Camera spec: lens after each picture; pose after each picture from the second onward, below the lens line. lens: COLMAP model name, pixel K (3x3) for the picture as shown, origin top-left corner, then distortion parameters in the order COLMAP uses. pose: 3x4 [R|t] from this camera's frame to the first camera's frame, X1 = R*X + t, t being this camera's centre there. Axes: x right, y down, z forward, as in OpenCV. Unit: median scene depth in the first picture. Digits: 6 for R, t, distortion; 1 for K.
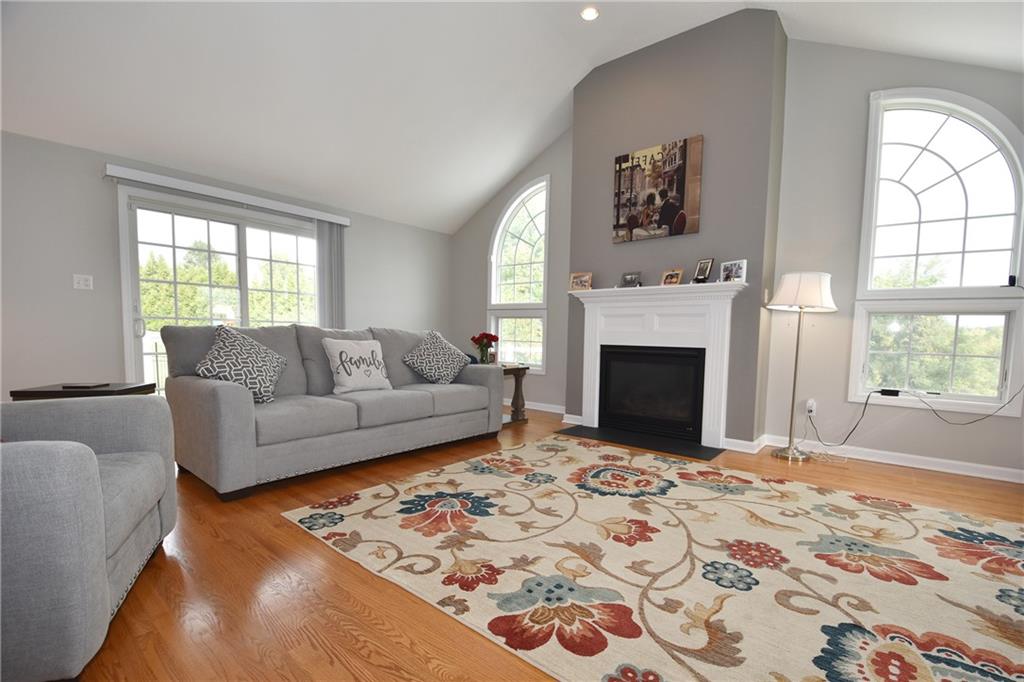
lens RADIAL K [[459.6, 0, 505.9], [0, 459.6, 346.0], [0, 0, 1]] dist [0.001075, -0.006028]
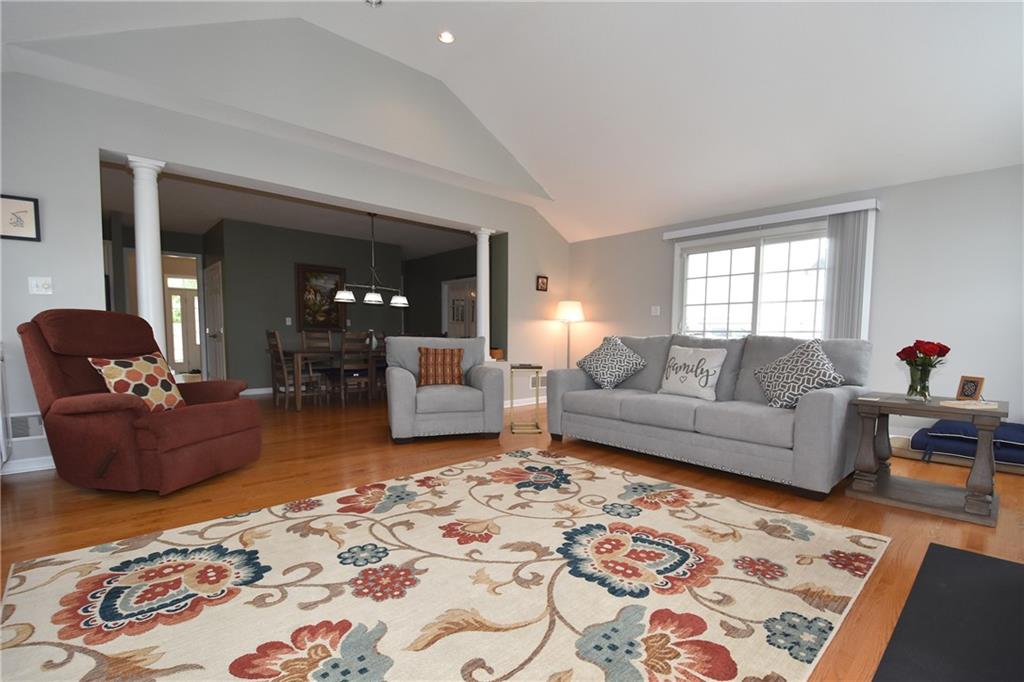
lens RADIAL K [[459.6, 0, 508.5], [0, 459.6, 343.5], [0, 0, 1]] dist [0.001075, -0.006028]
pose [[-0.125148, -0.004251, -0.992129, 1.073674], [-0.047825, 0.998854, 0.001753, -0.005453], [0.990985, 0.047668, -0.125208, 1.031947]]
